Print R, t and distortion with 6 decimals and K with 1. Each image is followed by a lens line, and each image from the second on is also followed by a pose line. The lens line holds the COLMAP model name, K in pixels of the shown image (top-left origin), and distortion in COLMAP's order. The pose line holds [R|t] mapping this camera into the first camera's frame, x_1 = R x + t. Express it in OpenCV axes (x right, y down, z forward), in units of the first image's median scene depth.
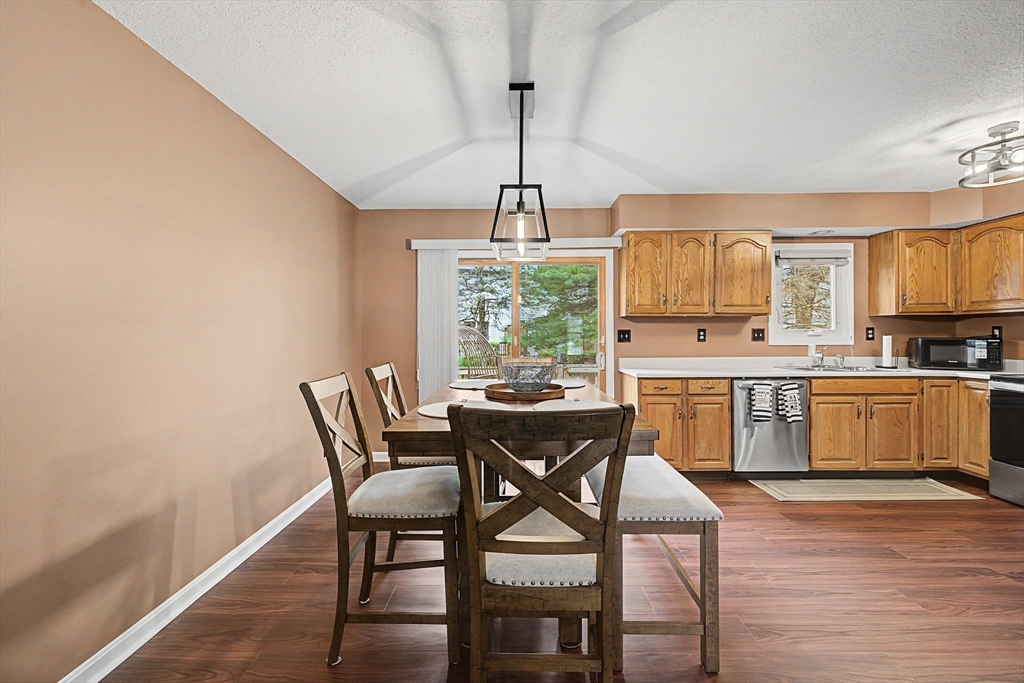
lens RADIAL K [[428.0, 0, 521.2], [0, 428.0, 333.3], [0, 0, 1]] dist [0.009434, -0.001589]
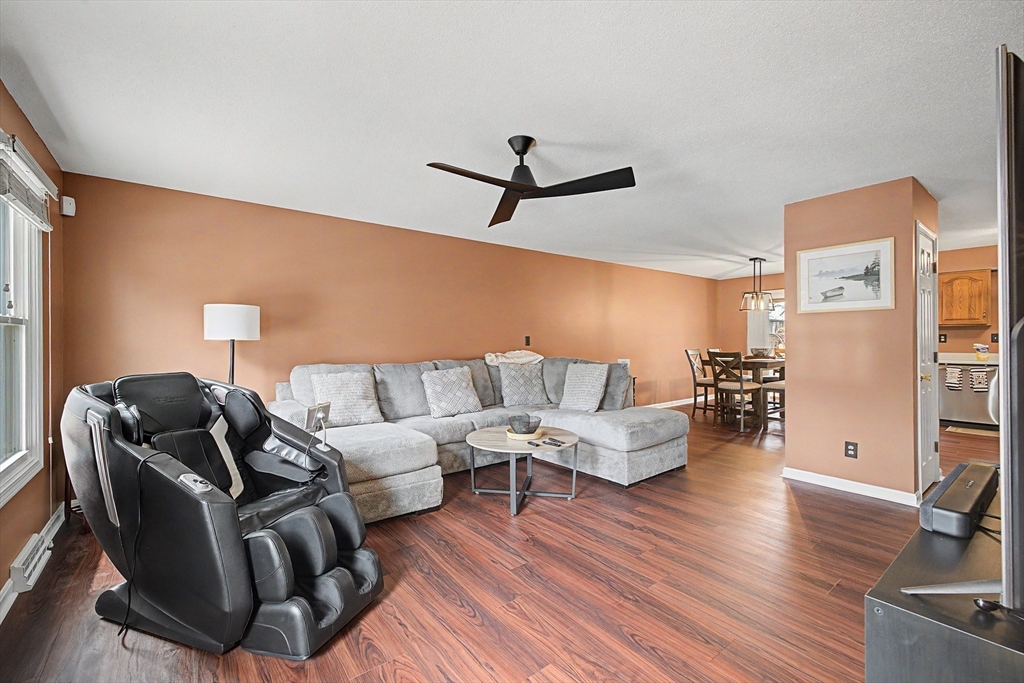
lens RADIAL K [[428.0, 0, 511.2], [0, 428.0, 338.8], [0, 0, 1]] dist [0.009434, -0.001589]
pose [[0.609889, 0.002059, -0.792484, 0.791434], [0.002742, 0.999985, 0.004708, -0.007223], [0.792482, -0.005044, 0.609874, -1.297359]]
